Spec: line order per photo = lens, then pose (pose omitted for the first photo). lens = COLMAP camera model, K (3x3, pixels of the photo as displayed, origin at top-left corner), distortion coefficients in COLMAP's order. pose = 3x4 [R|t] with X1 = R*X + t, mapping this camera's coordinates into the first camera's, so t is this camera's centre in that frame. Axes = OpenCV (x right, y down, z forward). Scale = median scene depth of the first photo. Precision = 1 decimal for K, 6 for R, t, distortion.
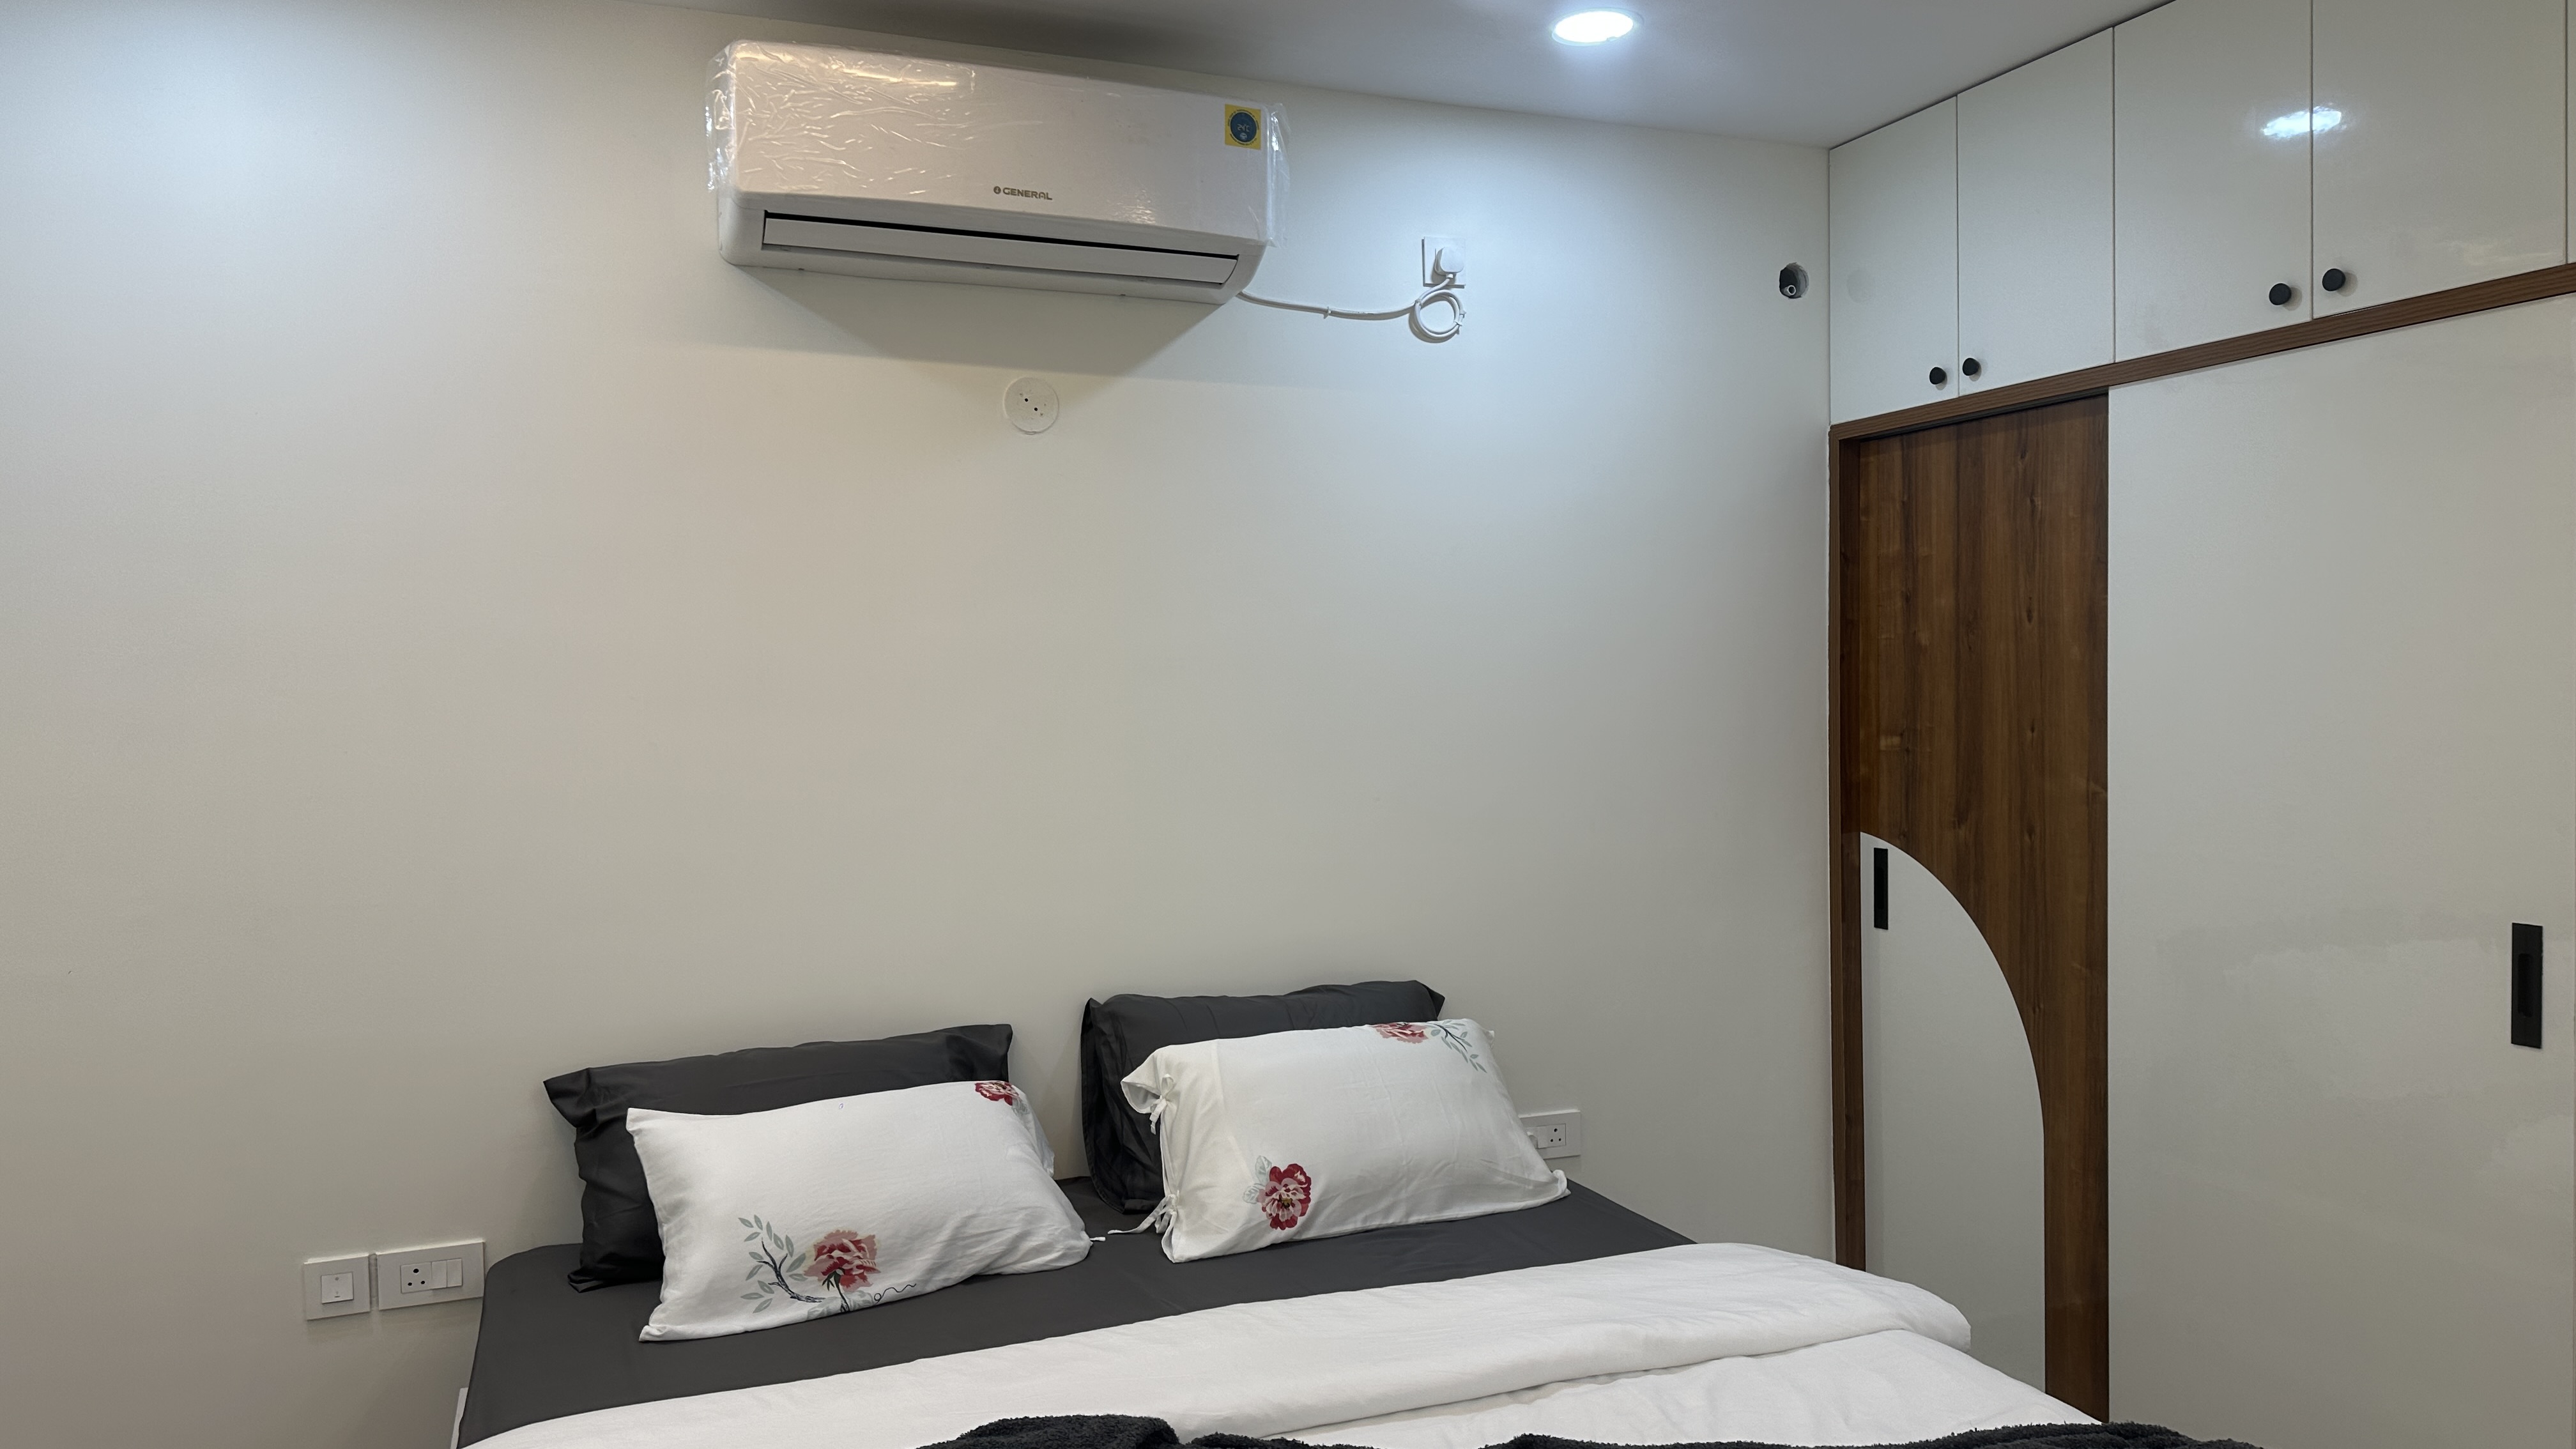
lens RADIAL K [[1793.4, 0, 1306.6], [0, 1793.4, 726.8], [0, 0, 1]] dist [0.100700, -0.131590]
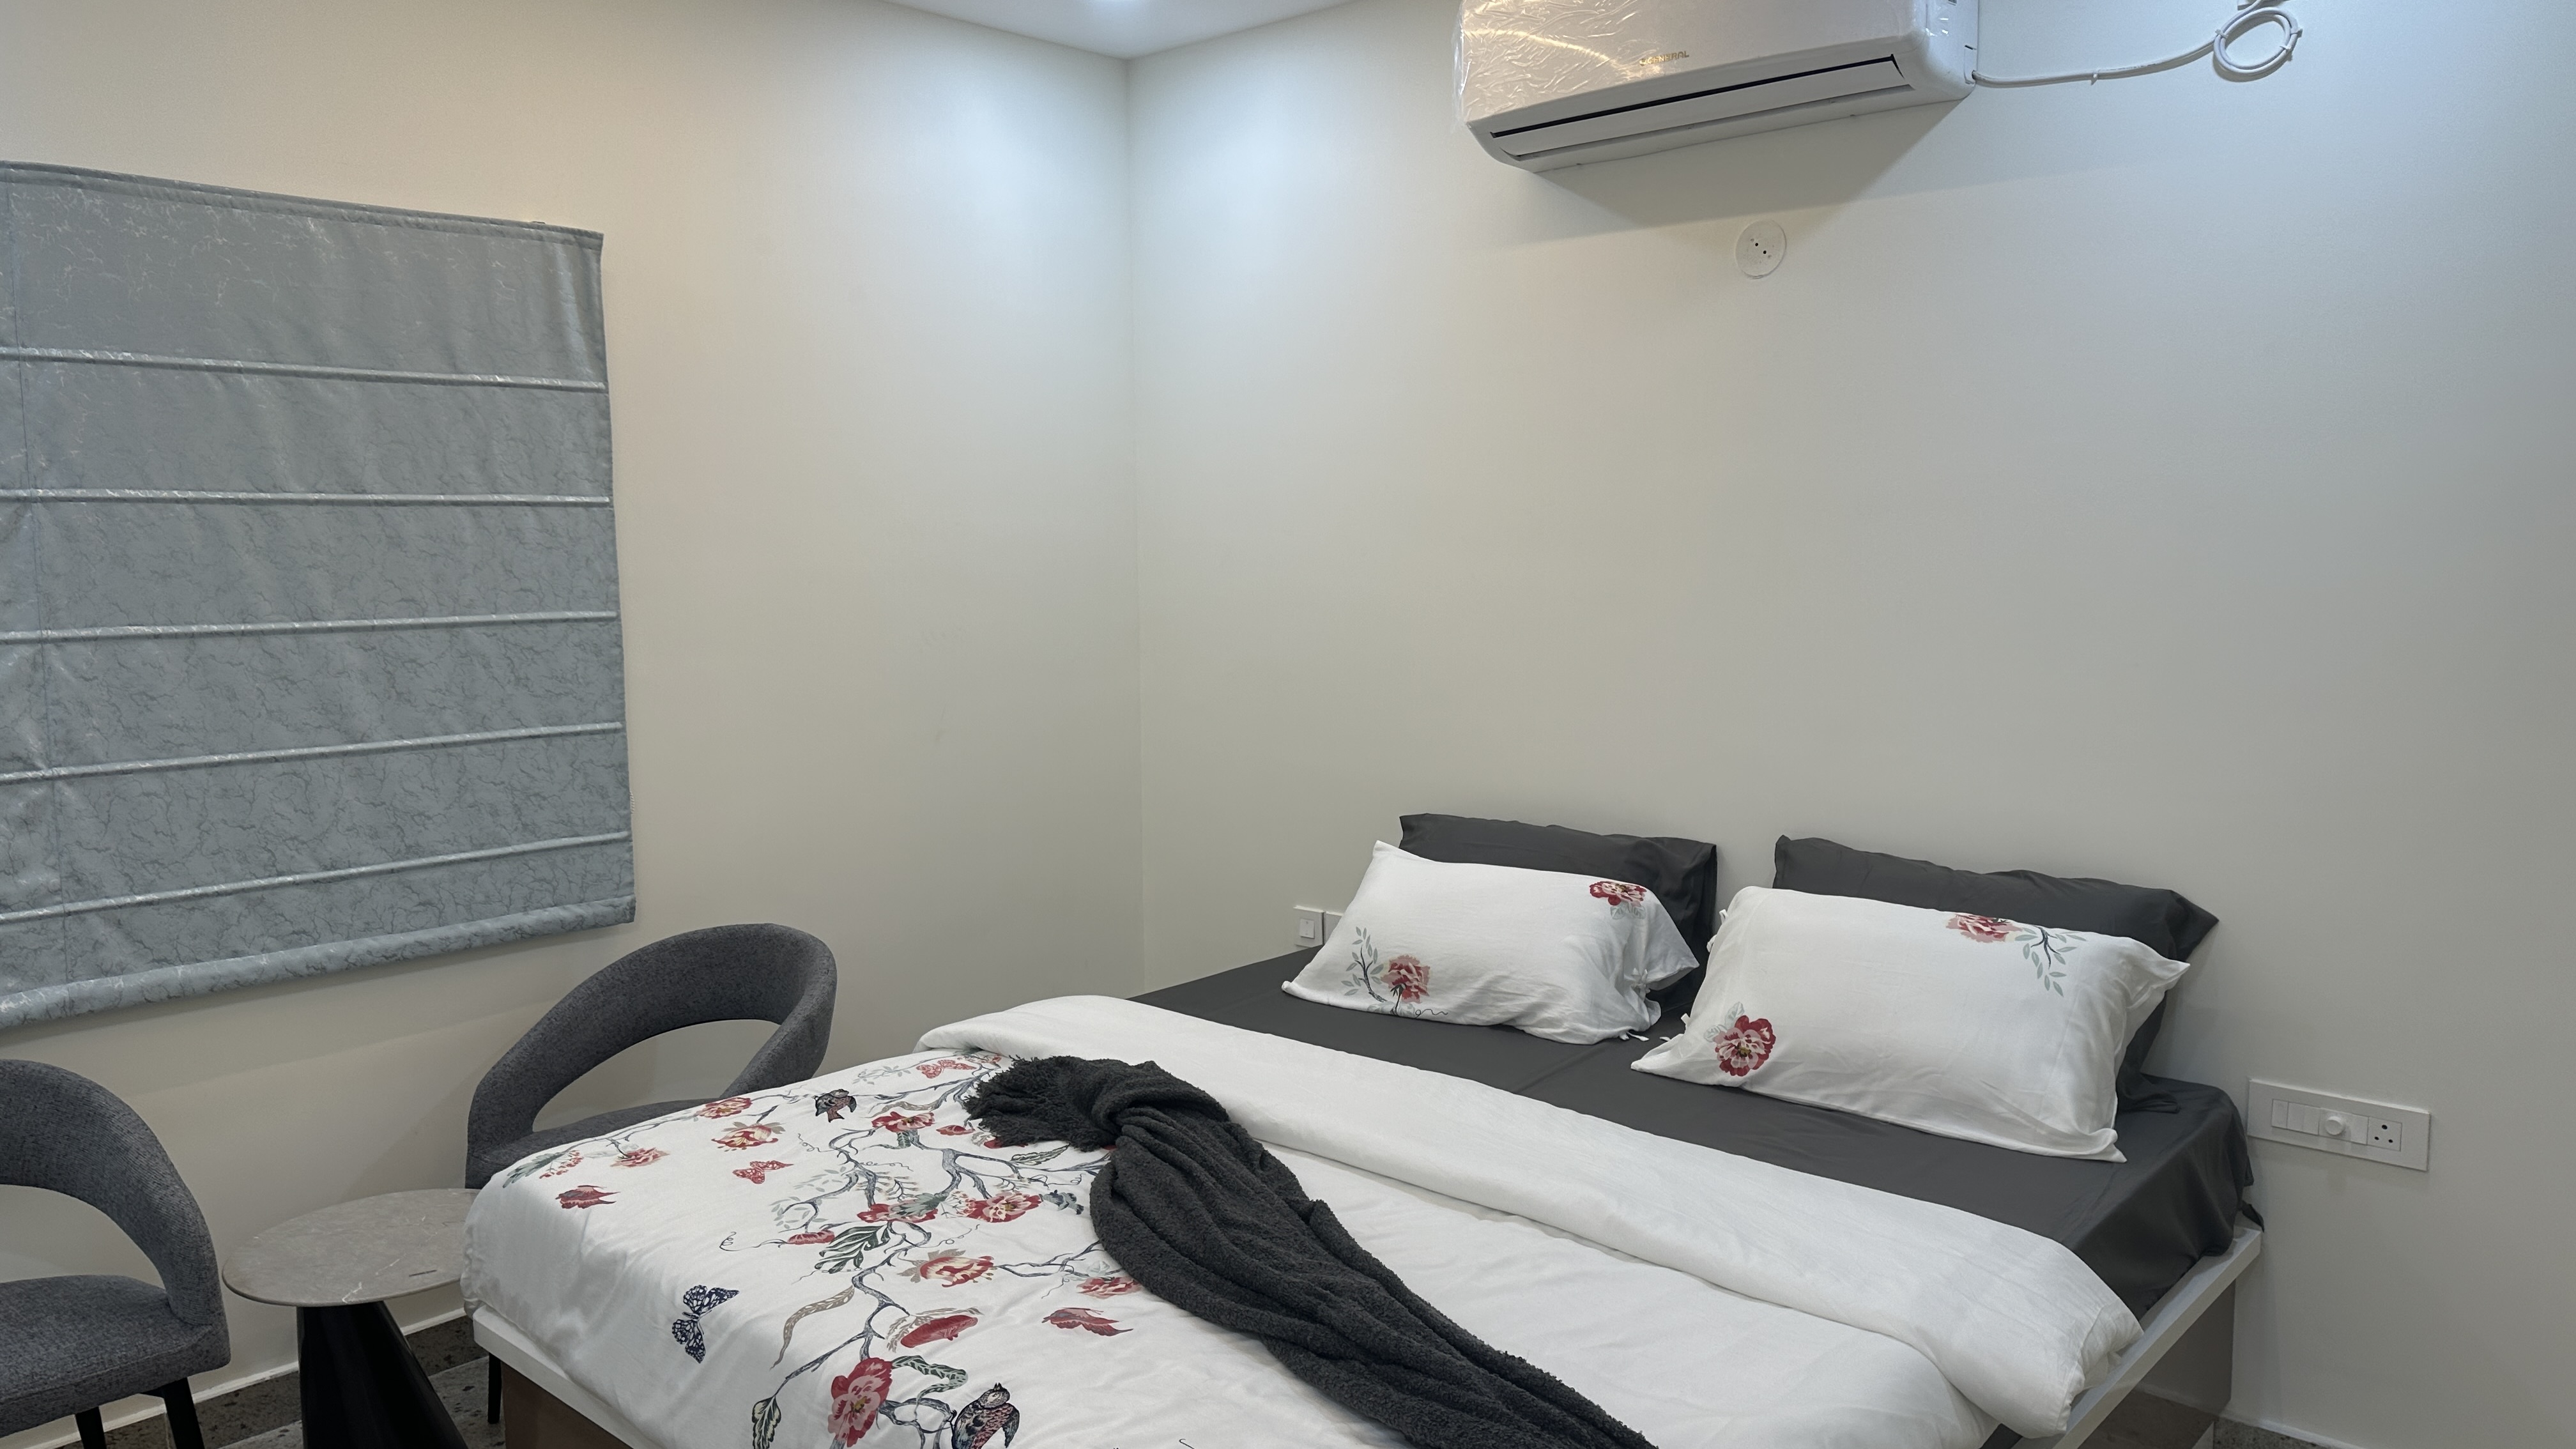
lens RADIAL K [[1793.4, 0, 1268.7], [0, 1793.4, 714.9], [0, 0, 1]] dist [0.100700, -0.131590]
pose [[0.431895, 0.104919, -0.895801, 0.739208], [-0.013720, 0.993860, 0.109790, -0.028386], [0.901820, -0.035127, 0.430682, 0.327749]]
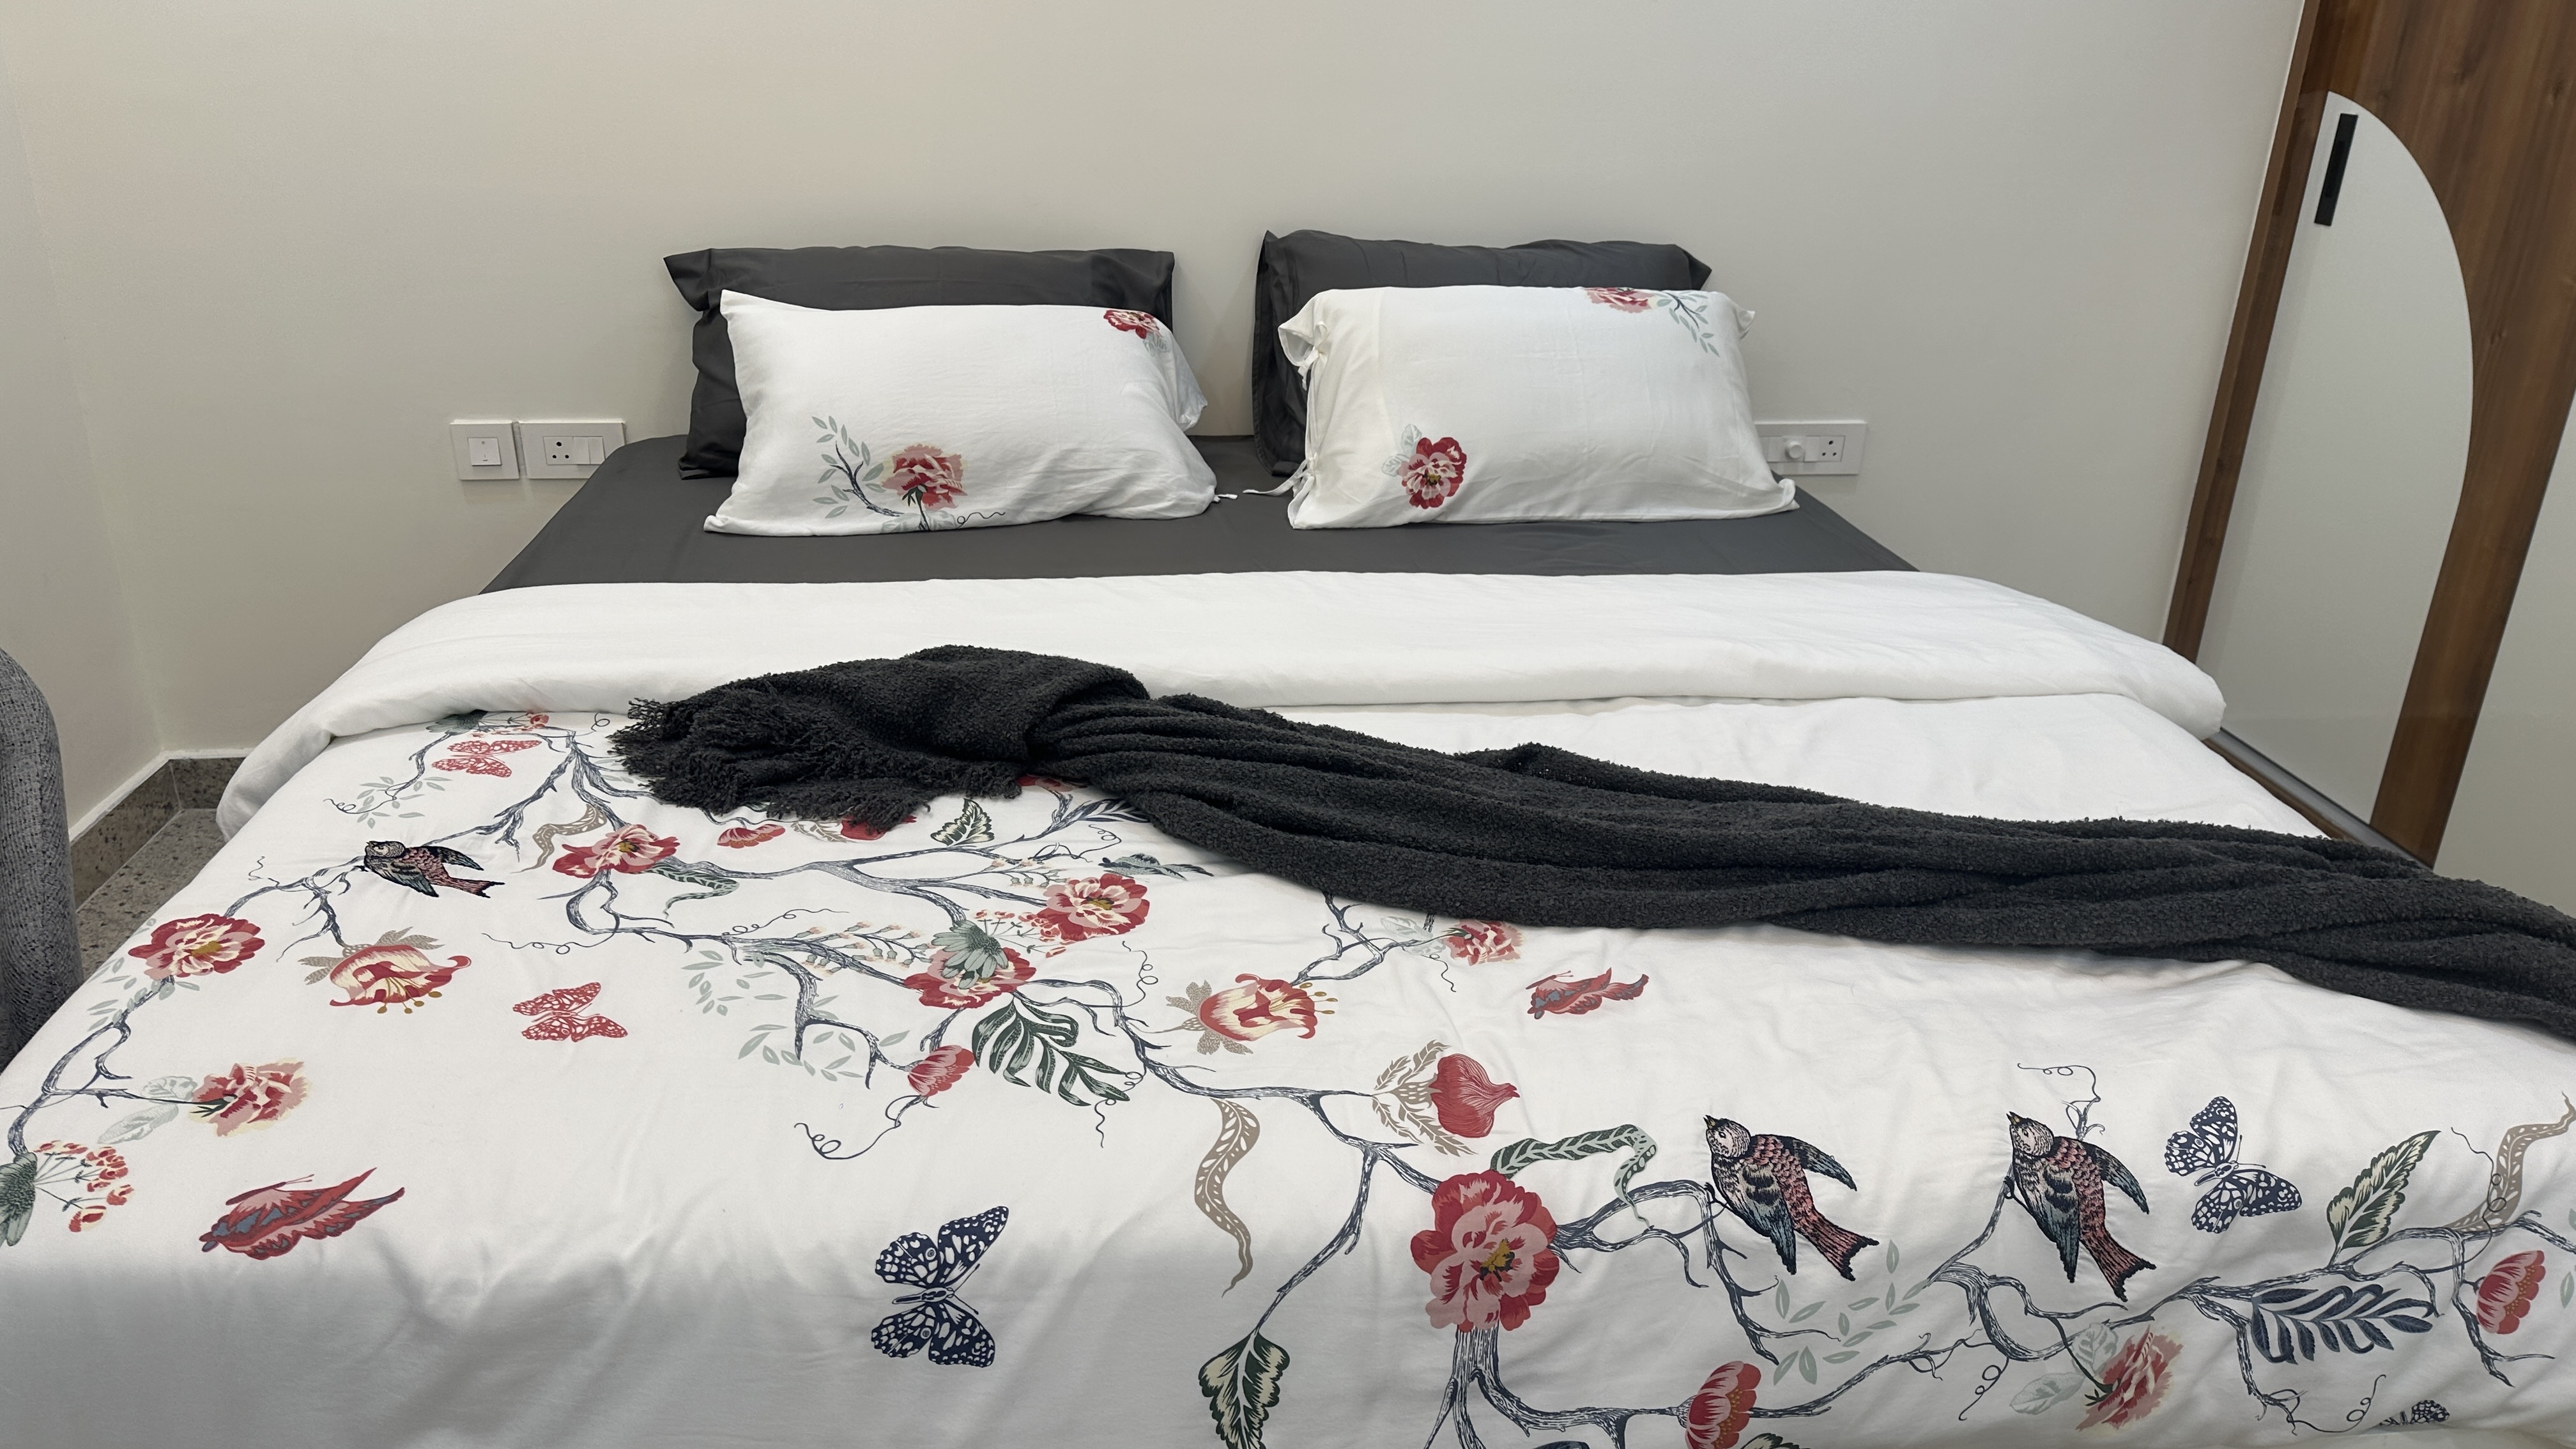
lens RADIAL K [[1793.4, 0, 1314.7], [0, 1793.4, 743.9], [0, 0, 1]] dist [0.100700, -0.131590]
pose [[0.965996, 0.138539, -0.218306, 0.136519], [-0.048369, 0.926256, 0.373779, 0.060550], [0.253991, -0.350510, 0.901461, 0.160343]]
